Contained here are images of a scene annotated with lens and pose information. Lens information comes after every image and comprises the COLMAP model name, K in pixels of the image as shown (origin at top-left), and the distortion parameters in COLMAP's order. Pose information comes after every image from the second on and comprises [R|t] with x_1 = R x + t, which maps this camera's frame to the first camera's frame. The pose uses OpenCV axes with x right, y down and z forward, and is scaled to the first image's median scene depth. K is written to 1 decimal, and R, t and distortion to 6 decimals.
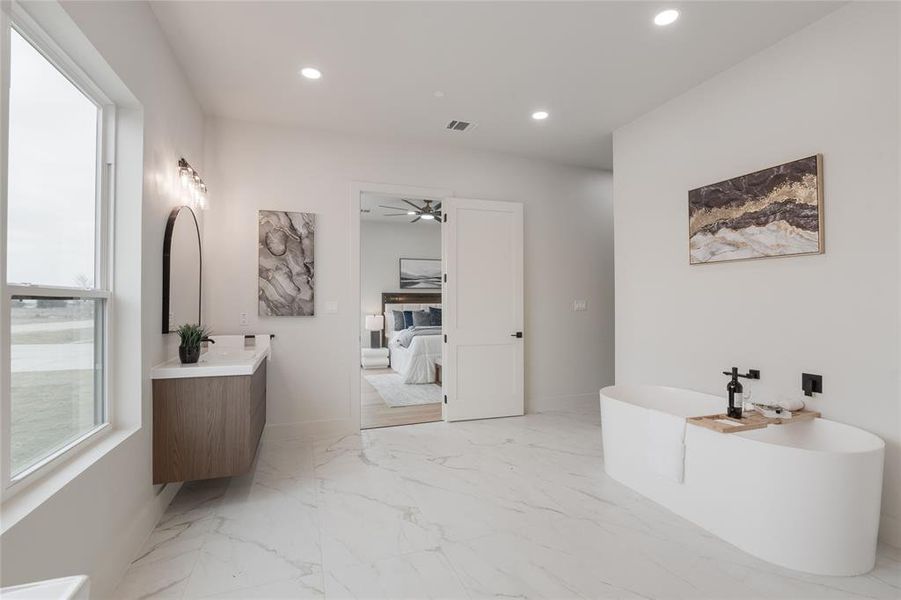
lens RADIAL K [[412.9, 0, 456.0], [0, 412.9, 304.0], [0, 0, 1]] dist [-0.028817, 0.000757]
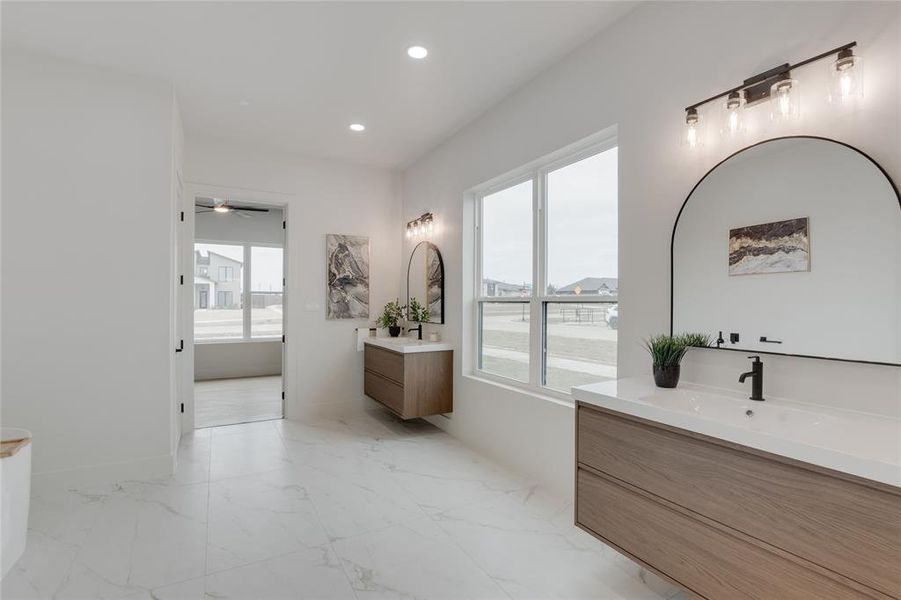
lens RADIAL K [[412.9, 0, 456.0], [0, 412.9, 304.0], [0, 0, 1]] dist [-0.028817, 0.000757]
pose [[-0.985790, -0.000848, -0.167980, -0.160340], [-0.001426, 0.999993, 0.003317, -0.005310], [0.167976, 0.003509, -0.985785, 1.866083]]
